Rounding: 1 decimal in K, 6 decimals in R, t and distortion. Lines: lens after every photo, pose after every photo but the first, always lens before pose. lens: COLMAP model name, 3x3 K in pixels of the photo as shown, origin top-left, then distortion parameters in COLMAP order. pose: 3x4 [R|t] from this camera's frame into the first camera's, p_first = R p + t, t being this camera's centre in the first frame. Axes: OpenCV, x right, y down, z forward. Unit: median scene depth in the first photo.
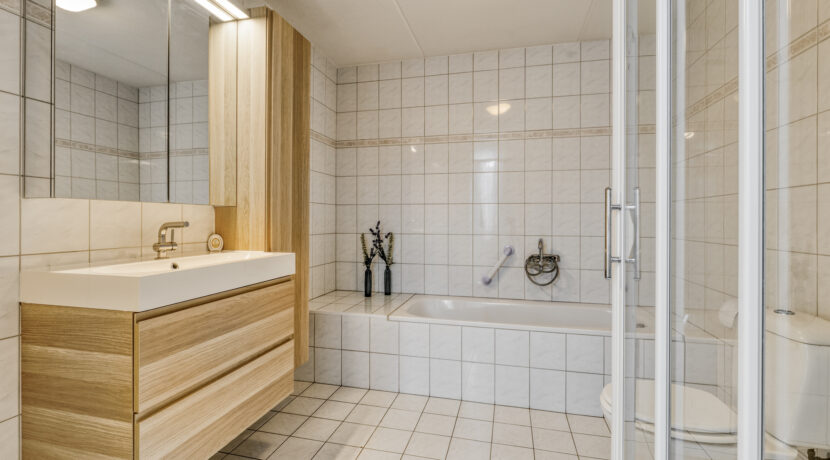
lens RADIAL K [[374.9, 0, 415.3], [0, 374.9, 220.3], [0, 0, 1]] dist [-0.000804, 0.000556]
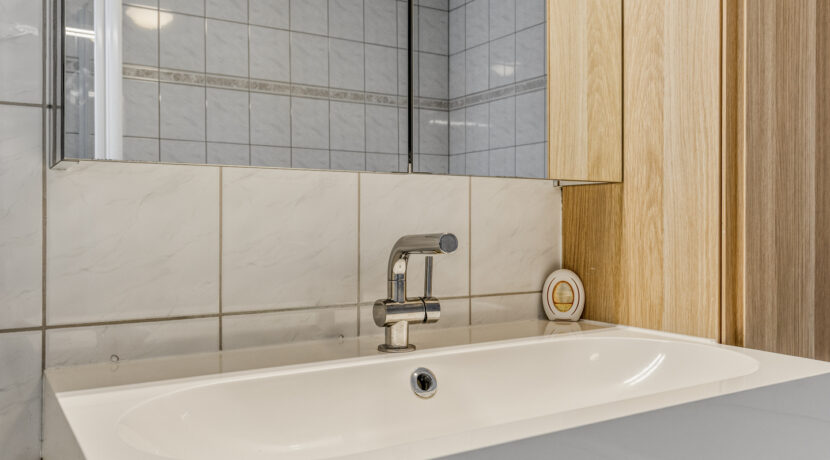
lens RADIAL K [[681.5, 0, 415.0], [0, 681.5, 230.0], [0, 0, 1]] dist [-0.001989, -0.000355]
pose [[0.728423, 0.003892, -0.685117, -0.232221], [0.002060, 0.999967, 0.007870, -0.002730], [0.685125, -0.007144, 0.728391, 0.507785]]
